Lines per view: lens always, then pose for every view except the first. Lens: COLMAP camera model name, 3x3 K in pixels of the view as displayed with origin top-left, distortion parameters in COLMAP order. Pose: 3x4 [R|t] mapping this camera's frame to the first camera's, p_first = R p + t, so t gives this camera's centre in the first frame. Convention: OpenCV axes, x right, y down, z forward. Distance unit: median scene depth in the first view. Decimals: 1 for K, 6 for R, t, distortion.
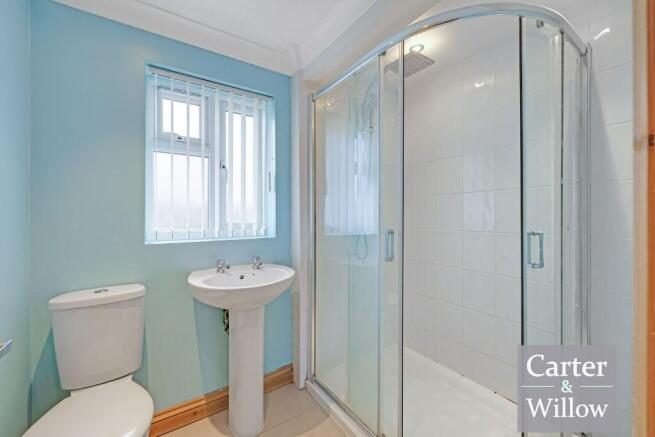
lens RADIAL K [[269.1, 0, 325.8], [0, 269.1, 216.5], [0, 0, 1]] dist [-0.000432, -0.000092]
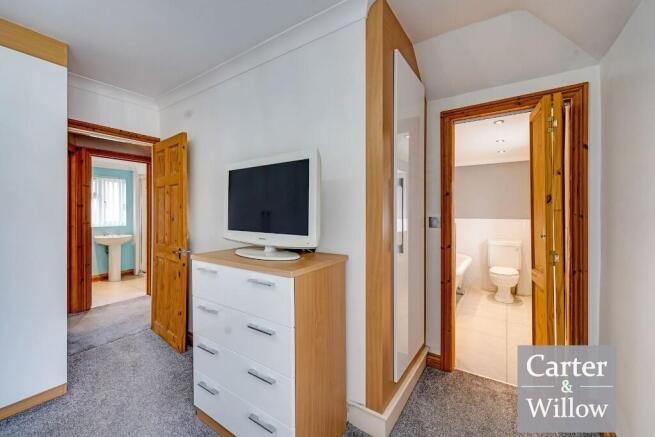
lens RADIAL K [[269.1, 0, 325.8], [0, 269.1, 216.5], [0, 0, 1]] dist [-0.000432, -0.000092]
pose [[0.930923, -0.004401, 0.365189, 0.838665], [0.003890, 0.999990, 0.002136, -0.025266], [-0.365195, -0.000568, 0.930931, -2.767546]]
